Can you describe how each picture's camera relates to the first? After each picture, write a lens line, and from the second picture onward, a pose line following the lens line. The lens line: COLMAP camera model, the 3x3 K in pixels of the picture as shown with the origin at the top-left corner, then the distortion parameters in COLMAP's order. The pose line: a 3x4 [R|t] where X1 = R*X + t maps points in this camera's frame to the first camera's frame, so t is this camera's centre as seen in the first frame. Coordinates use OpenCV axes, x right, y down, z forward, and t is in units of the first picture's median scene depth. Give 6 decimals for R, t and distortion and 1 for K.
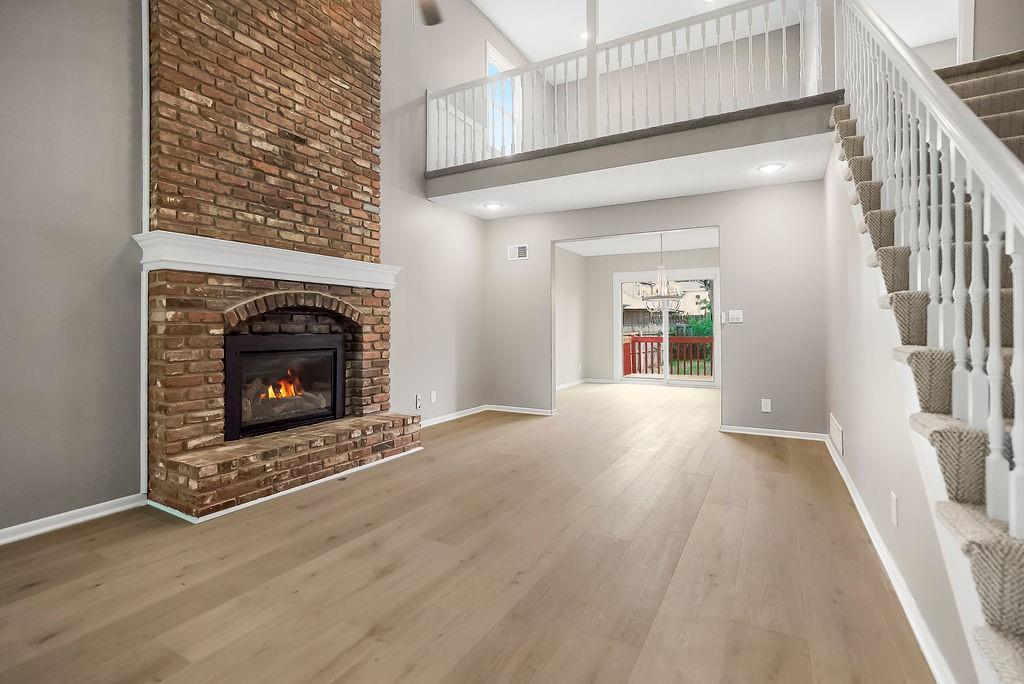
lens RADIAL K [[487.2, 0, 510.2], [0, 487.2, 318.8], [0, 0, 1]] dist [-0.002449, 0.000019]
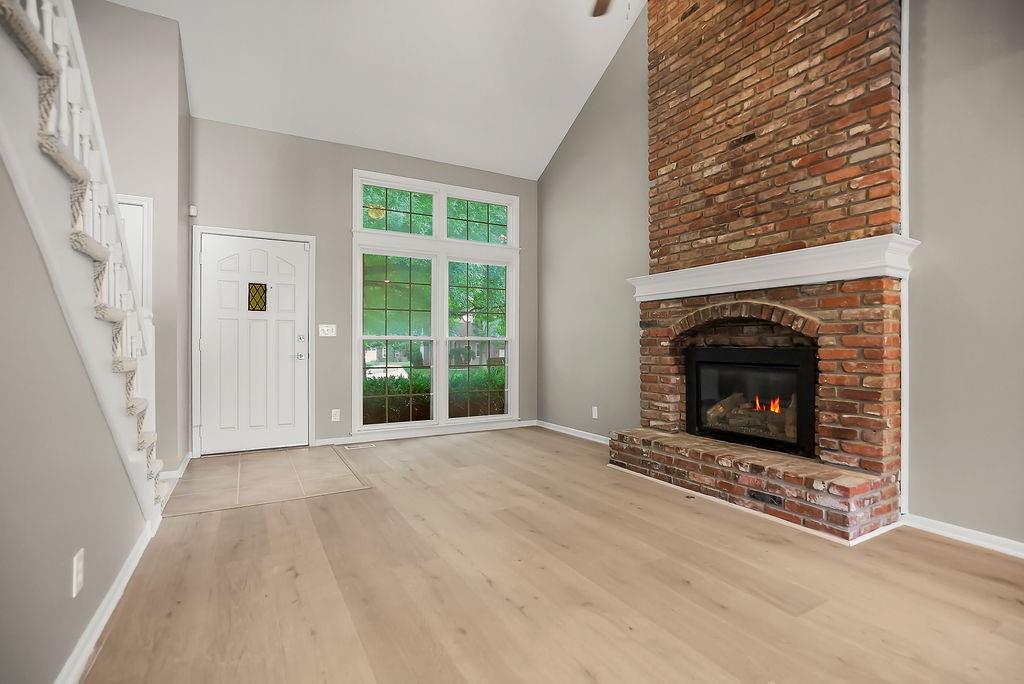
lens RADIAL K [[489.9, 0, 512.0], [0, 489.9, 342.0], [0, 0, 1]] dist [-0.003406, 0.000094]
pose [[-0.519040, -0.000329, -0.854750, 0.614165], [0.019699, 0.999730, -0.012347, 0.025040], [0.854523, -0.023246, -0.518893, 1.114715]]
